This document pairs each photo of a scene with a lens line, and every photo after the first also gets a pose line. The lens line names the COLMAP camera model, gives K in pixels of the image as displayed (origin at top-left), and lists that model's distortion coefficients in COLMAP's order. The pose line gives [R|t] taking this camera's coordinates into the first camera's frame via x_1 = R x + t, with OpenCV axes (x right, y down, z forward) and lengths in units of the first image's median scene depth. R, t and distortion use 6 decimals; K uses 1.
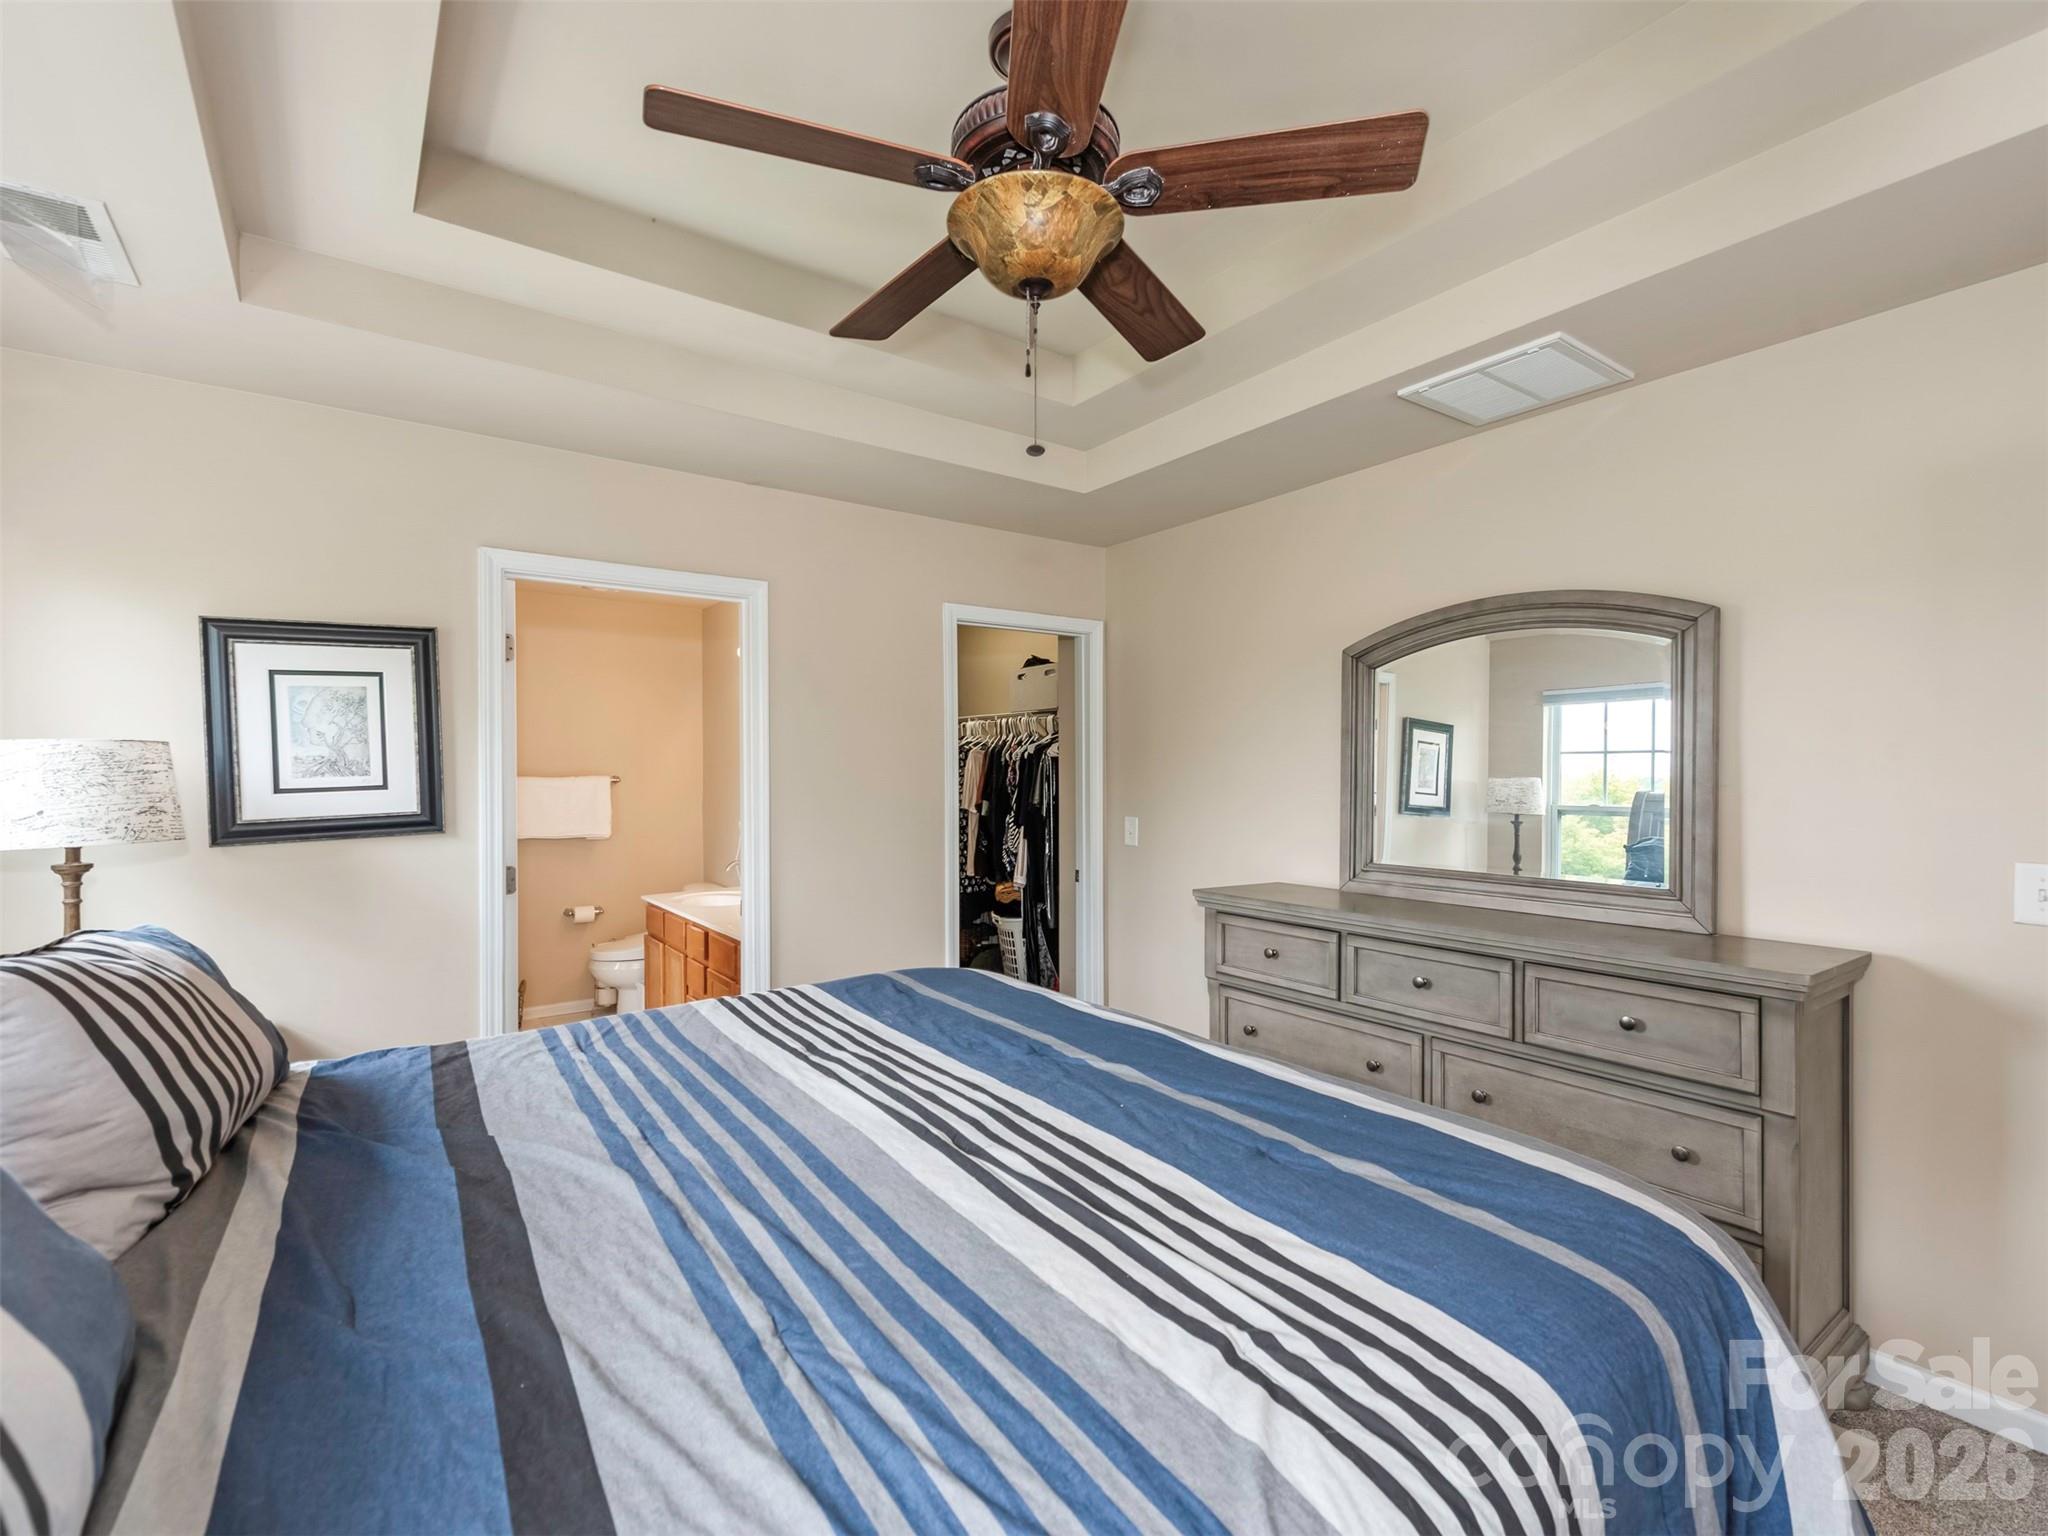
lens RADIAL K [[948.7, 0, 1039.5], [0, 948.7, 772.3], [0, 0, 1]] dist [0.018582, 0.000075]
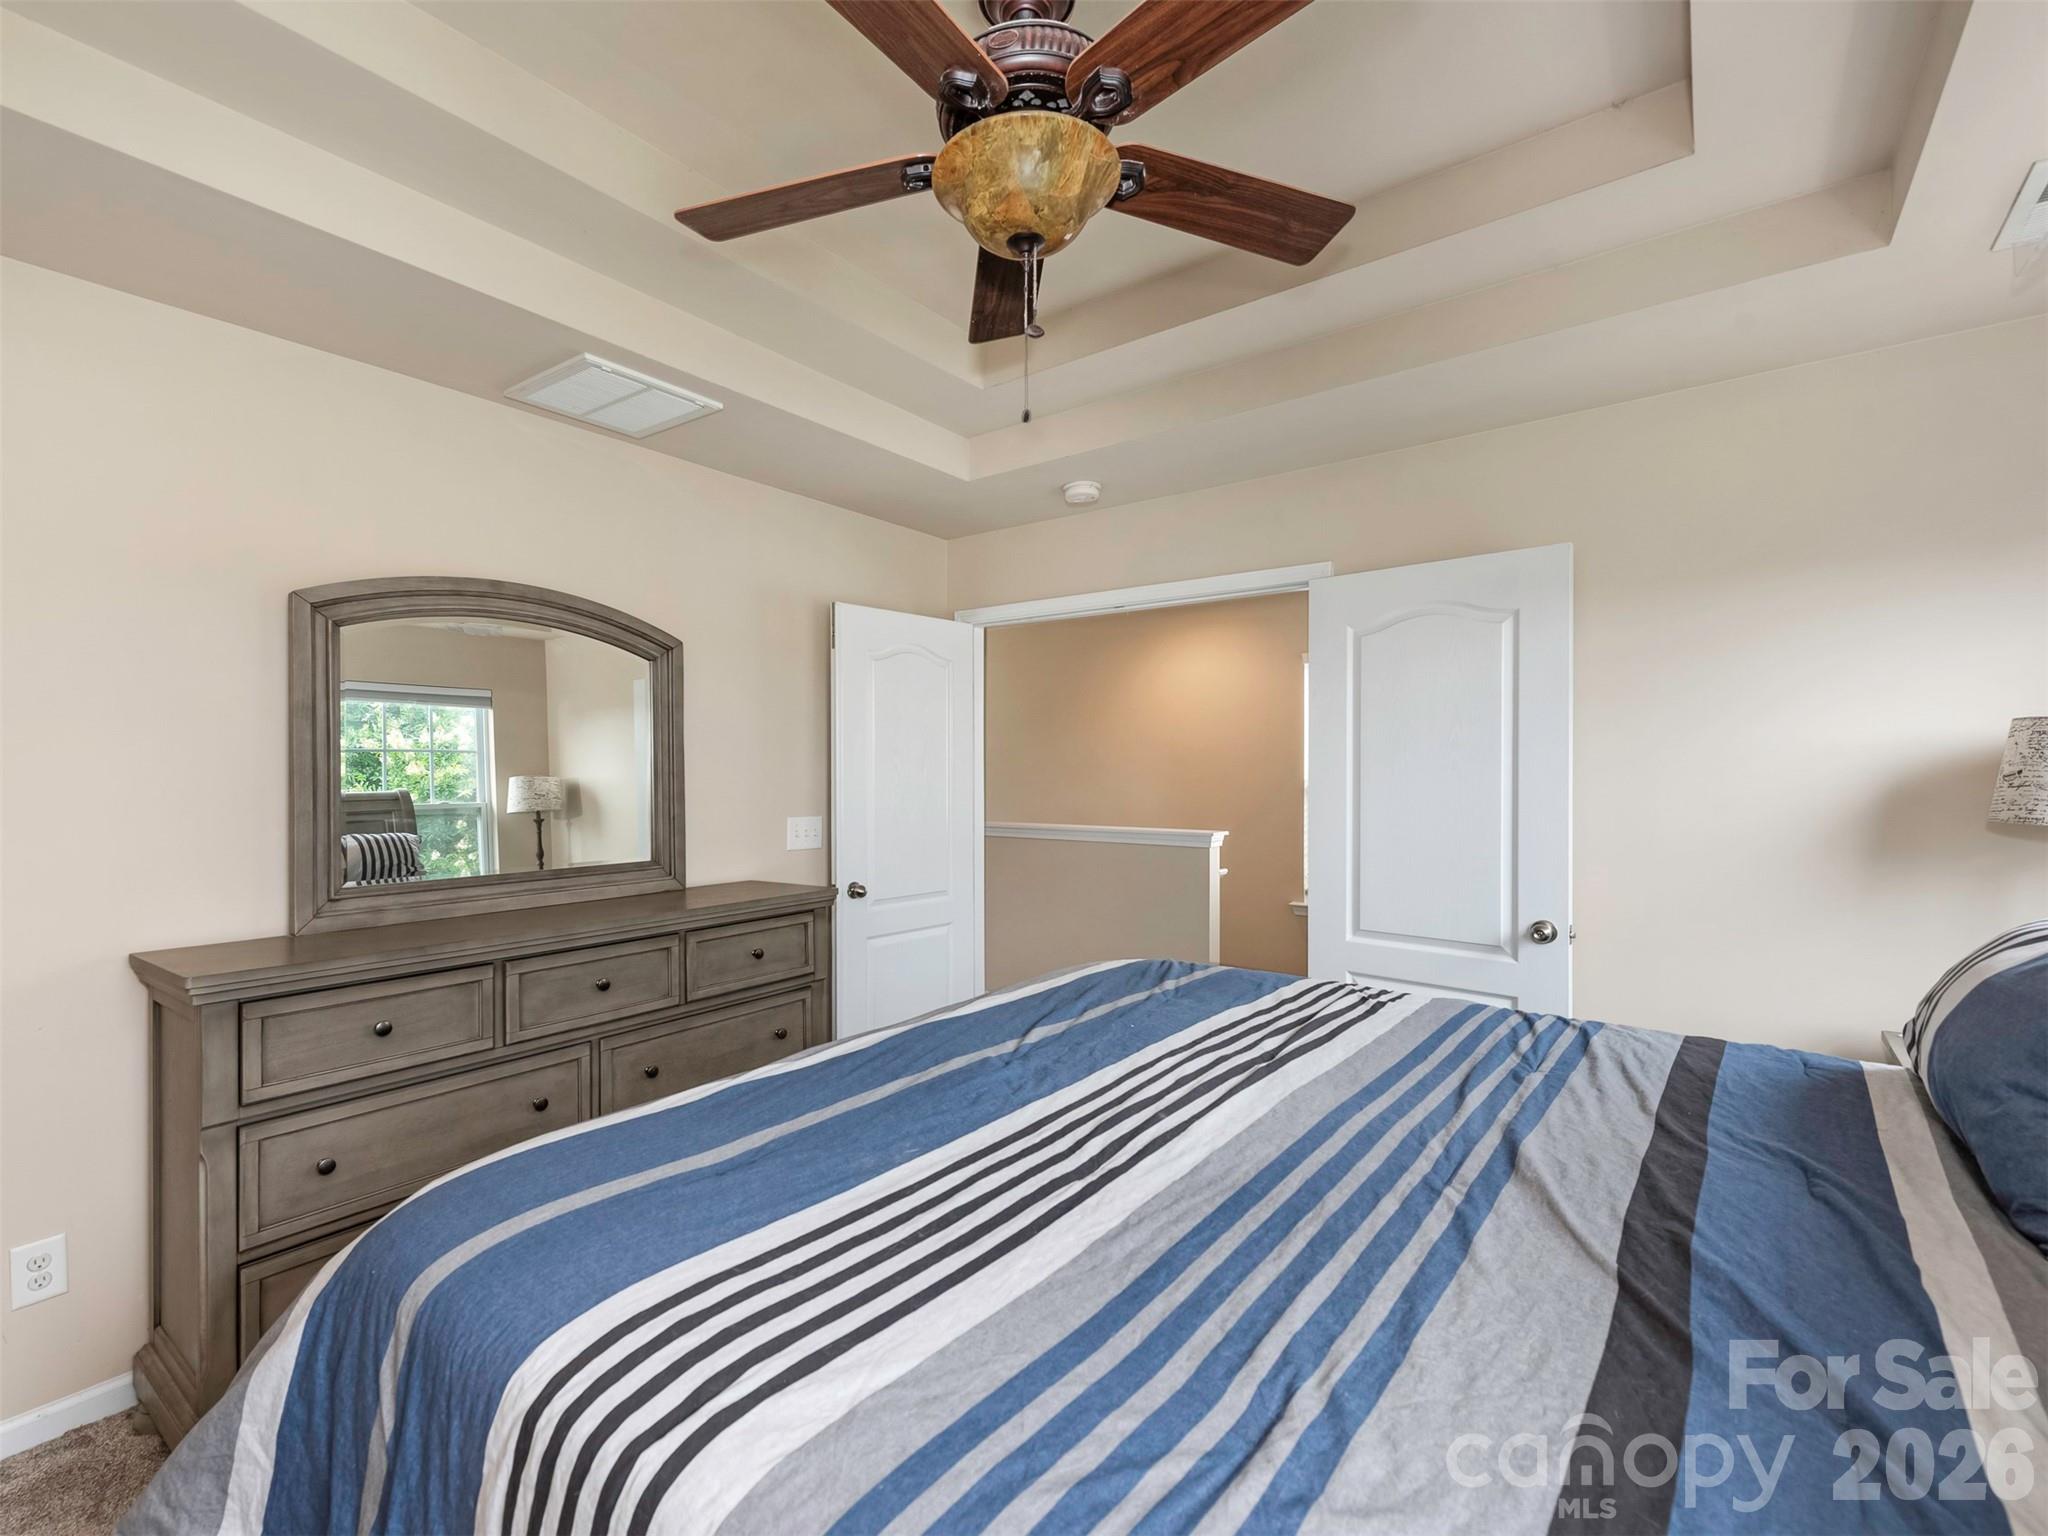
lens RADIAL K [[916.2, 0, 982.1], [0, 916.2, 774.8], [0, 0, 1]] dist [0.008913, -0.000140]
pose [[-0.266684, 0.001370, 0.963783, -0.561547], [0.007088, 0.999975, 0.000540, 0.011601], [-0.963758, 0.006976, -0.266687, 0.833725]]
